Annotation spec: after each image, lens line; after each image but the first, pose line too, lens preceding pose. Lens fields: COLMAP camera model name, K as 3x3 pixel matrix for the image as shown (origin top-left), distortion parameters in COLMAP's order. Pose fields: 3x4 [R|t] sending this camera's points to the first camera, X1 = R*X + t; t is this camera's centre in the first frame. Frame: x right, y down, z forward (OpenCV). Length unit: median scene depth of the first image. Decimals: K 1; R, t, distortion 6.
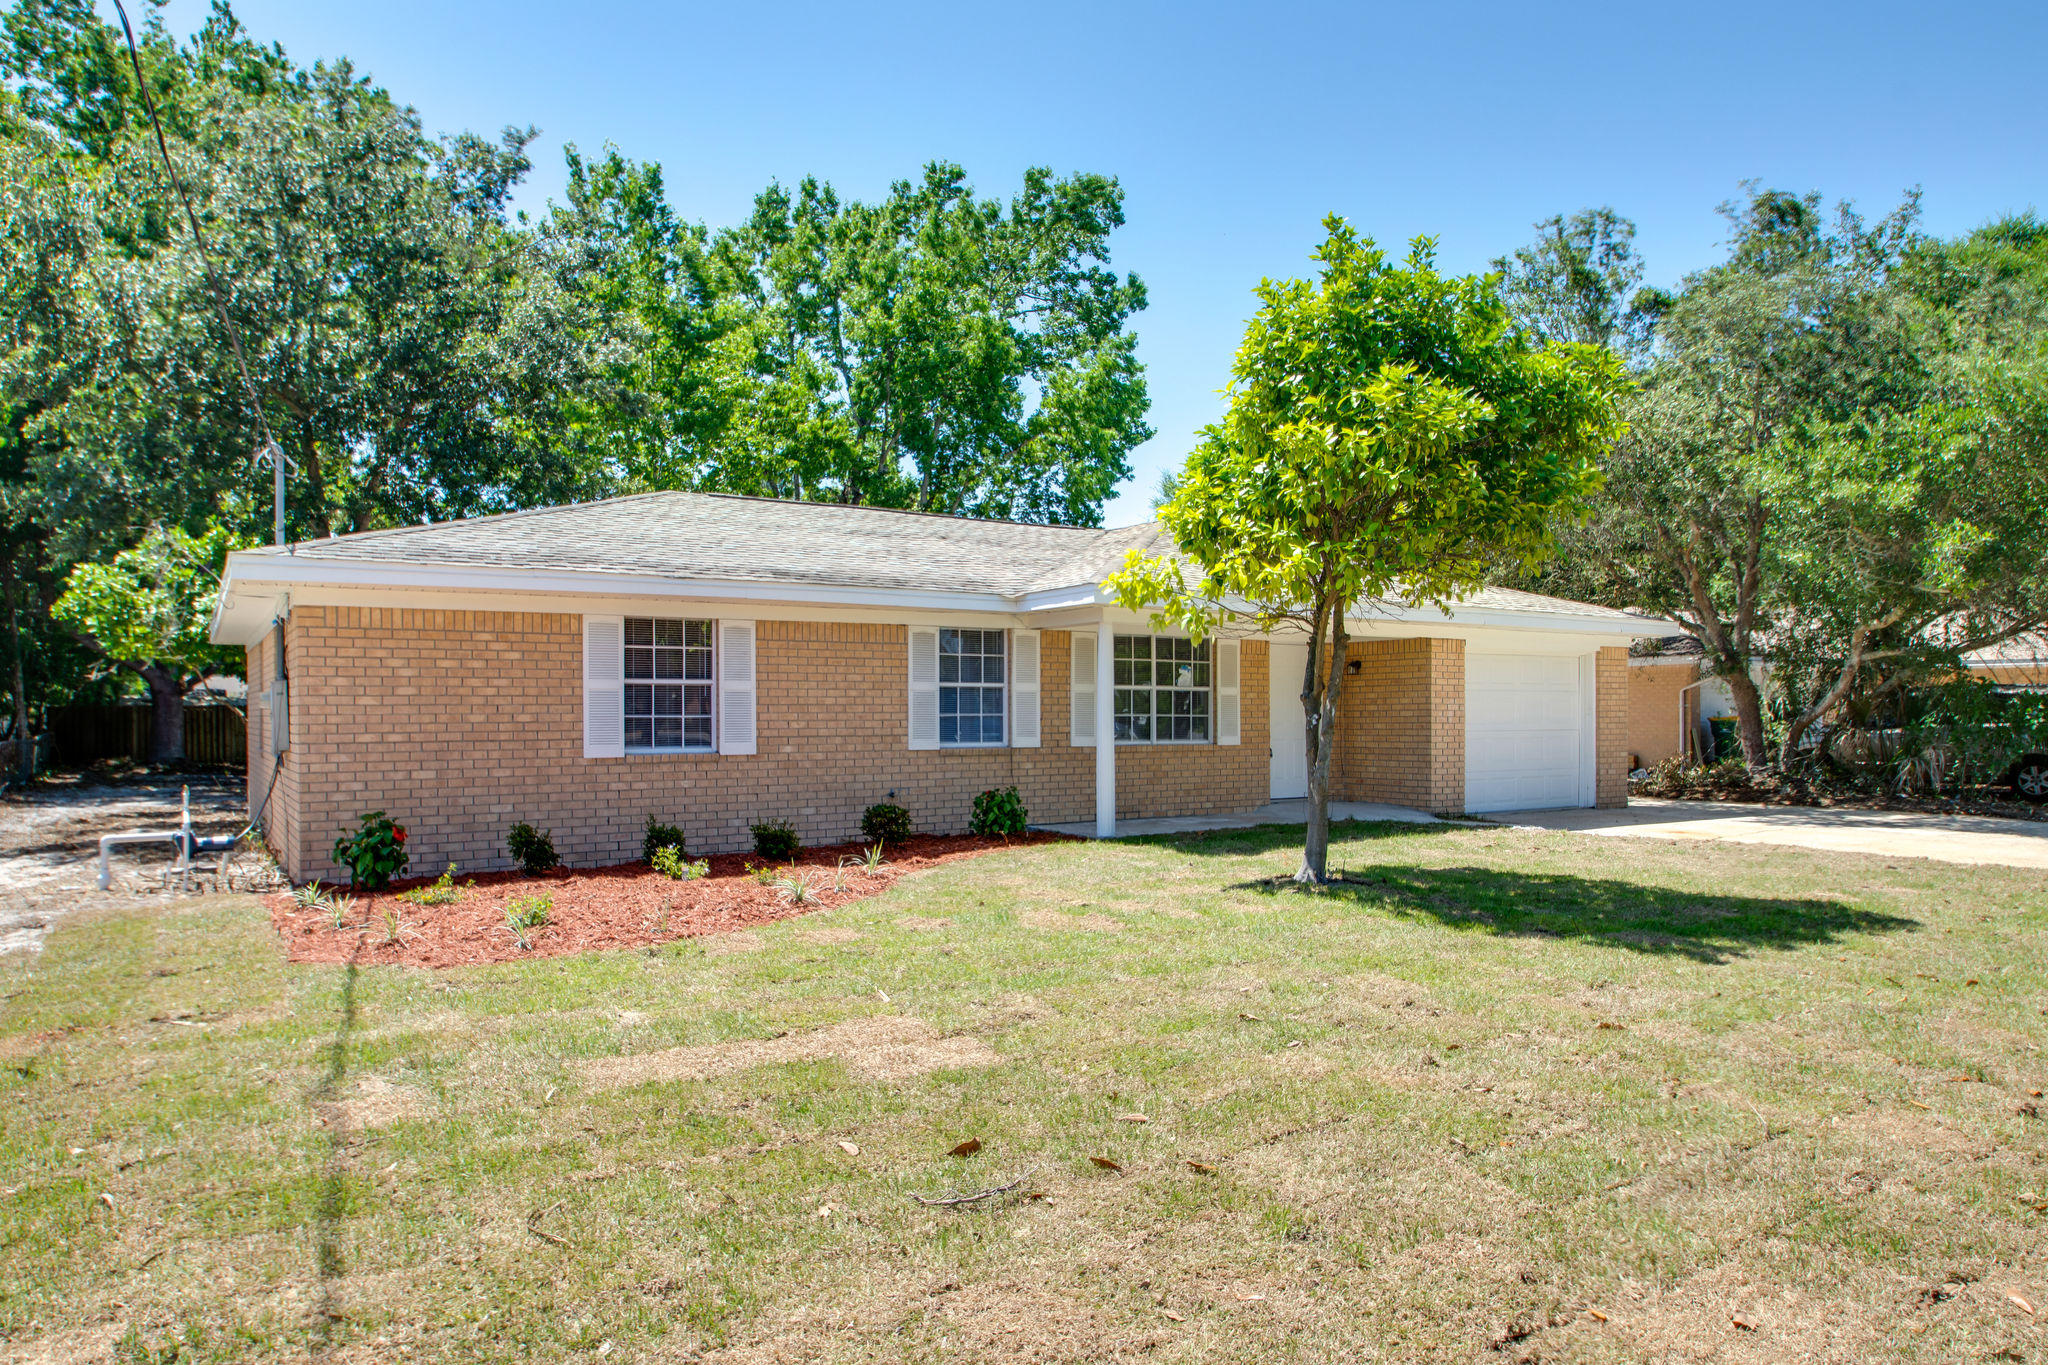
lens RADIAL K [[1089.9, 0, 1006.7], [0, 1089.9, 710.5], [0, 0, 1]] dist [0.002579, 0.000267]
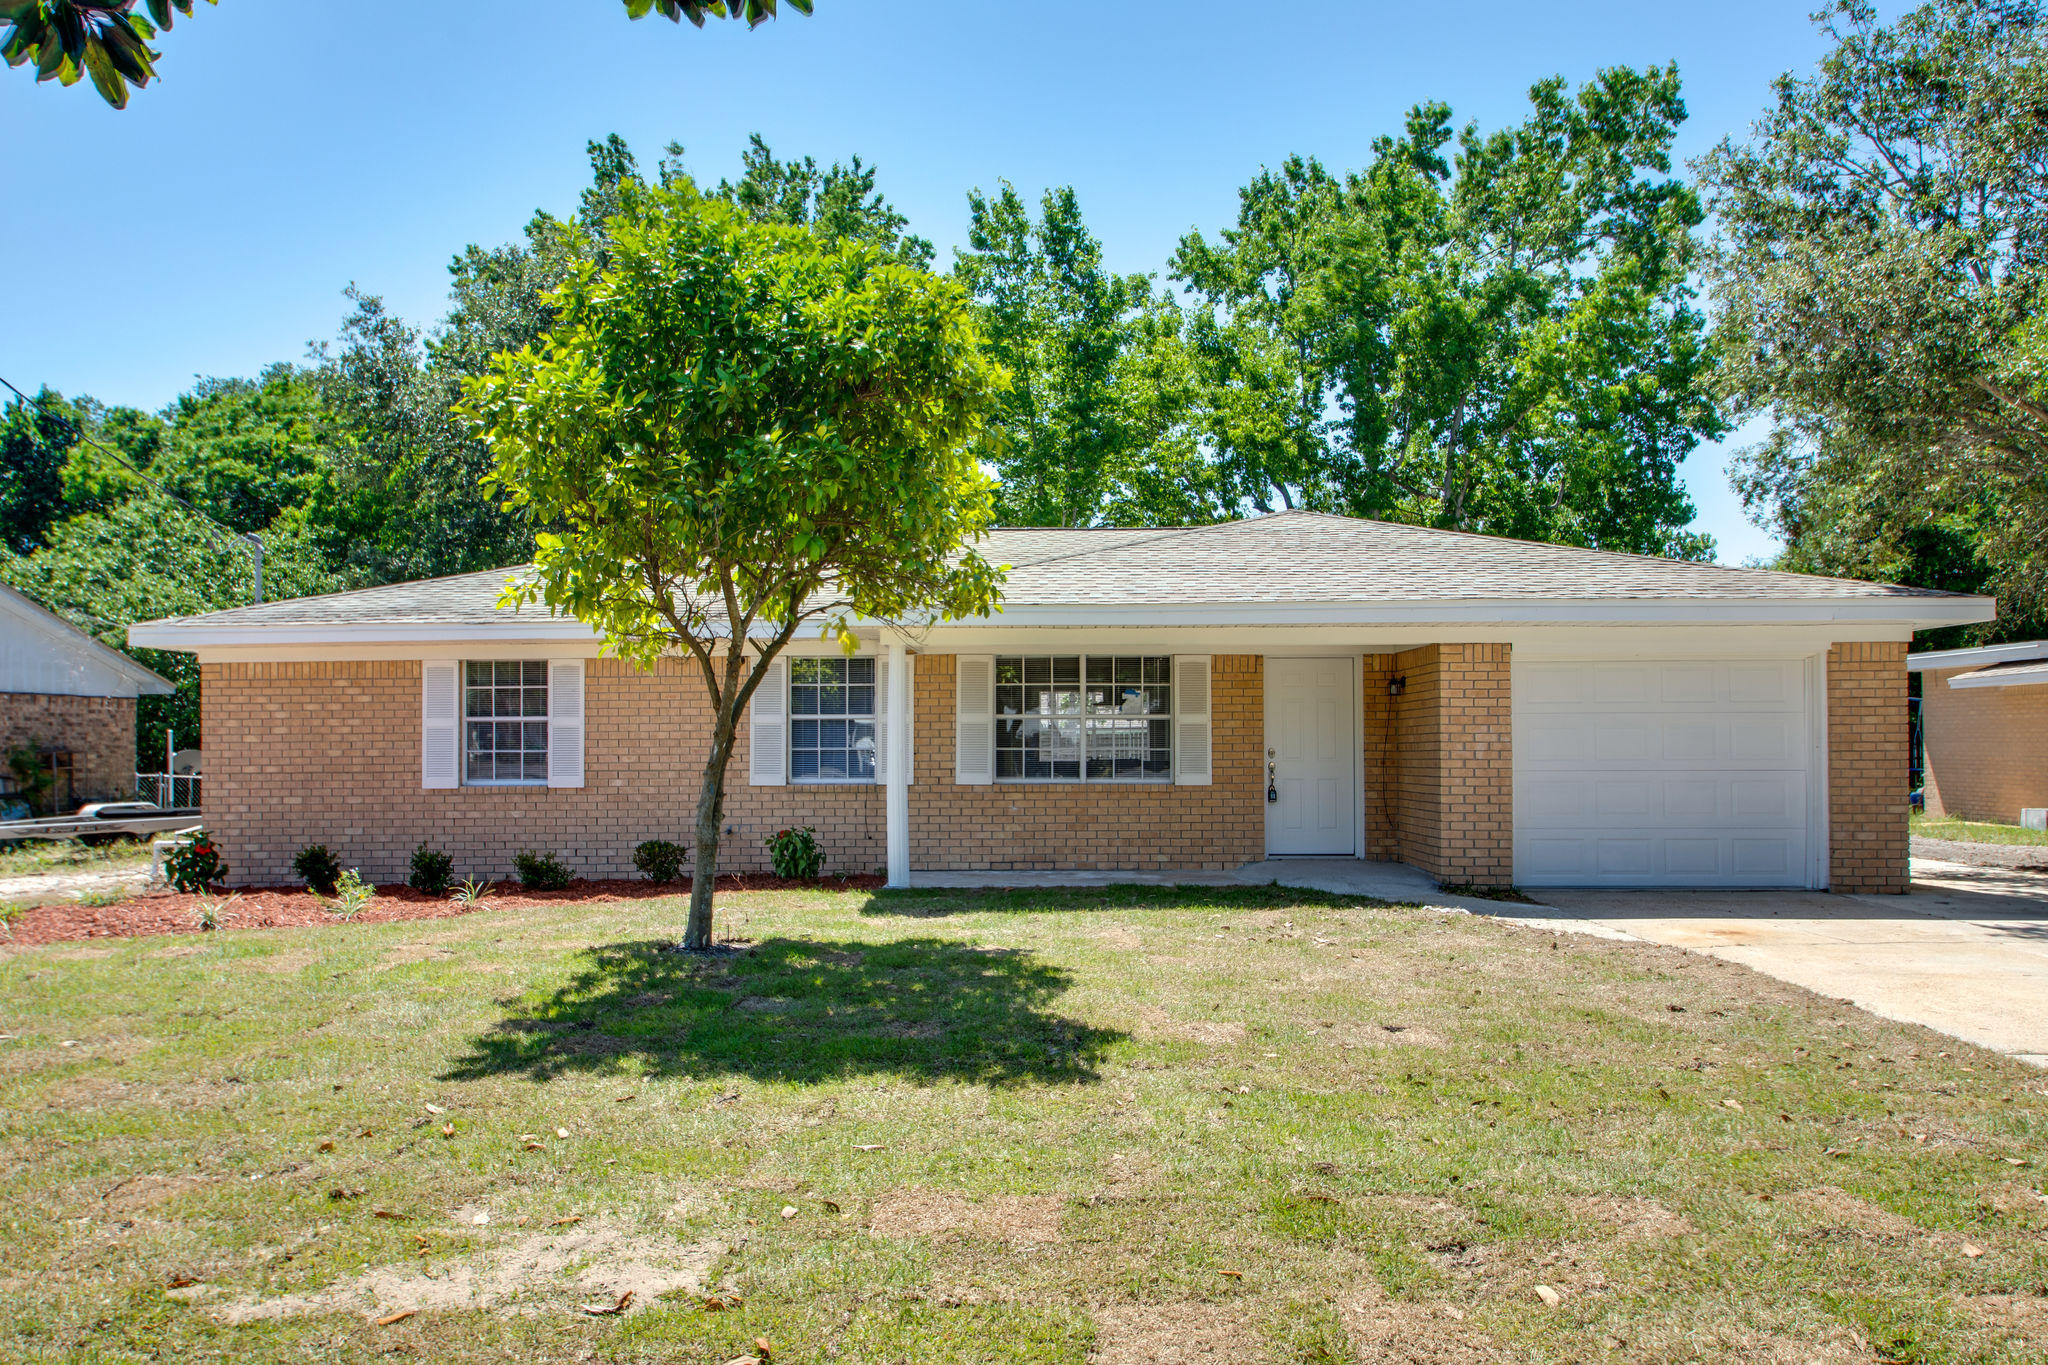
lens RADIAL K [[1220.7, 0, 1064.7], [0, 1220.7, 681.0], [0, 0, 1]] dist [0.005450, 0.001580]
pose [[0.872169, -0.028904, -0.488349, 0.640800], [0.003612, 0.998606, -0.052652, 0.001545], [0.489191, 0.044158, 0.871058, 0.179400]]
